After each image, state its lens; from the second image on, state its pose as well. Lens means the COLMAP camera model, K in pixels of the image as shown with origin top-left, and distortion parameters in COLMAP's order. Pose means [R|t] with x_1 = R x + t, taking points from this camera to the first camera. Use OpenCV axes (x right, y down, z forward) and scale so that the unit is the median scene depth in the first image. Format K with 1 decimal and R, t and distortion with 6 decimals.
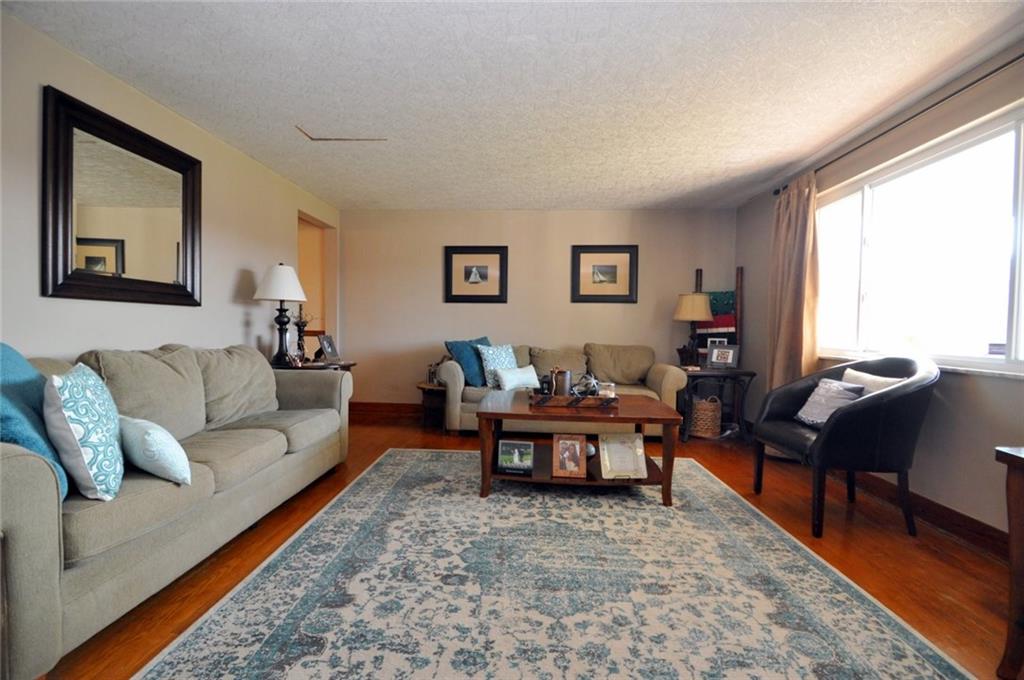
lens RADIAL K [[443.2, 0, 503.8], [0, 443.2, 341.0], [0, 0, 1]] dist [0.008777, -0.013557]
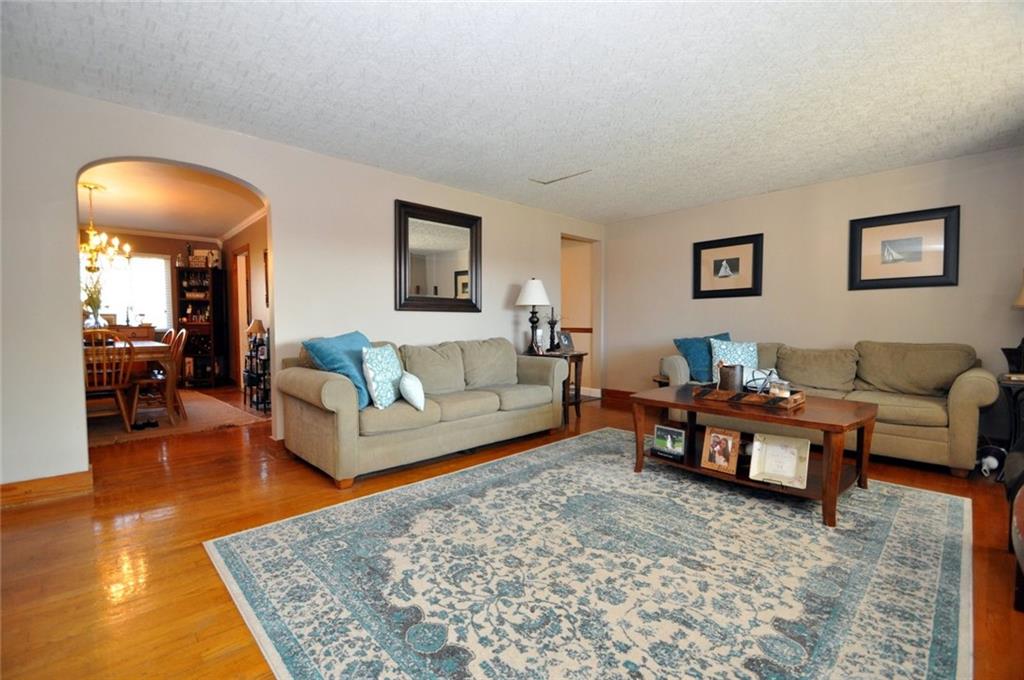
lens RADIAL K [[443.2, 0, 503.8], [0, 443.2, 341.0], [0, 0, 1]] dist [0.008777, -0.013557]
pose [[0.724347, 0.010002, -0.689363, 0.489994], [-0.007905, 0.999950, 0.006203, 0.012254], [0.689391, 0.000956, 0.724389, -0.057347]]
